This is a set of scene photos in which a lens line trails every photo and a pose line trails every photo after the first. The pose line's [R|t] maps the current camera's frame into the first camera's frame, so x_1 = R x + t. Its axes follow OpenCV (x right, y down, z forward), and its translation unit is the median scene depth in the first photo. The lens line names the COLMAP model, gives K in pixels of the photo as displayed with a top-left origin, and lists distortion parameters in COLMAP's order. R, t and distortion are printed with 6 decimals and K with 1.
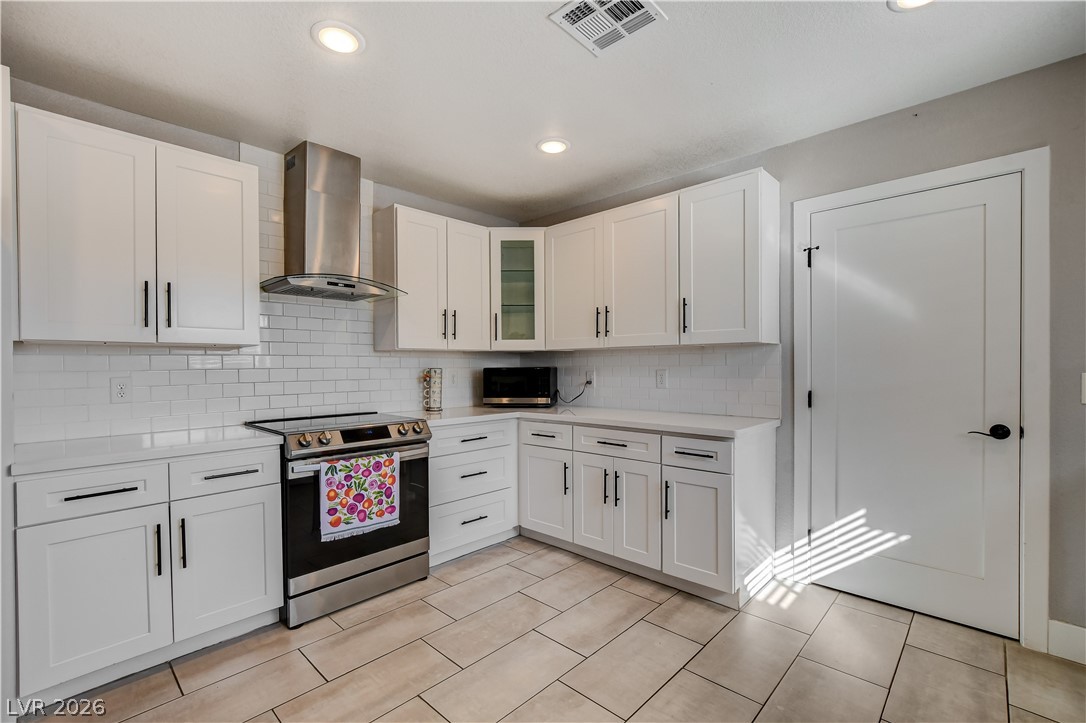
lens RADIAL K [[474.6, 0, 547.3], [0, 474.6, 364.5], [0, 0, 1]] dist [-0.005614, -0.000468]
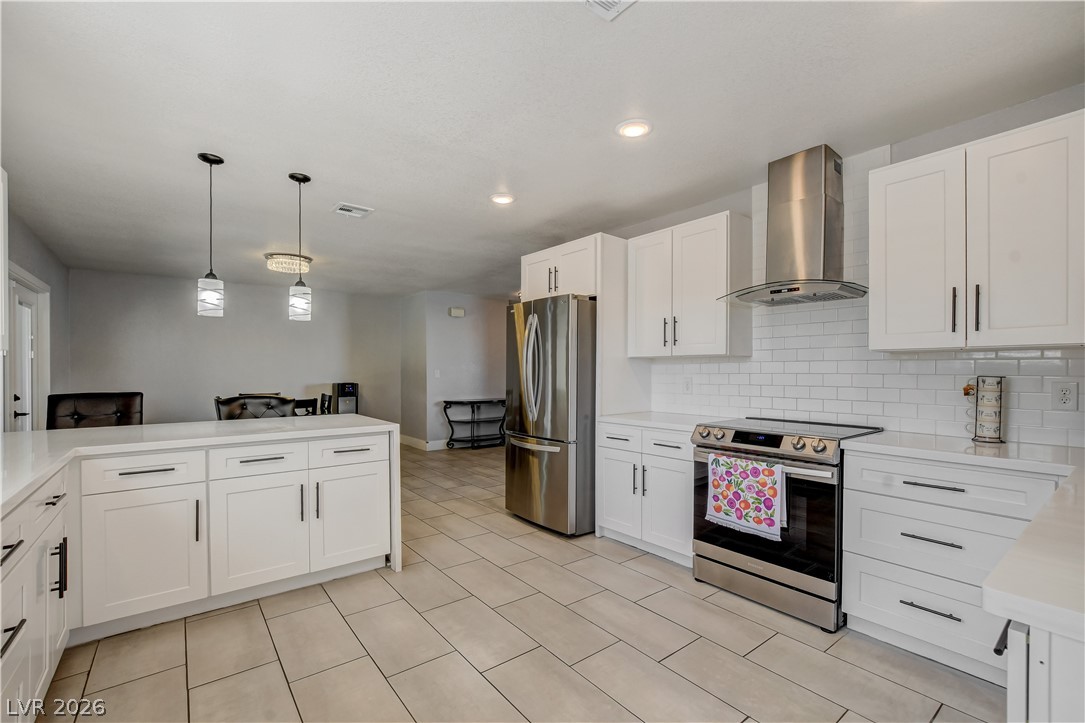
lens RADIAL K [[474.2, 0, 542.8], [0, 474.2, 371.2], [0, 0, 1]] dist [-0.005614, -0.000468]
pose [[-0.152344, 0.005732, -0.988311, 0.698566], [0.001373, 0.999983, 0.005588, -0.004502], [0.988327, -0.000506, -0.152350, 0.713375]]
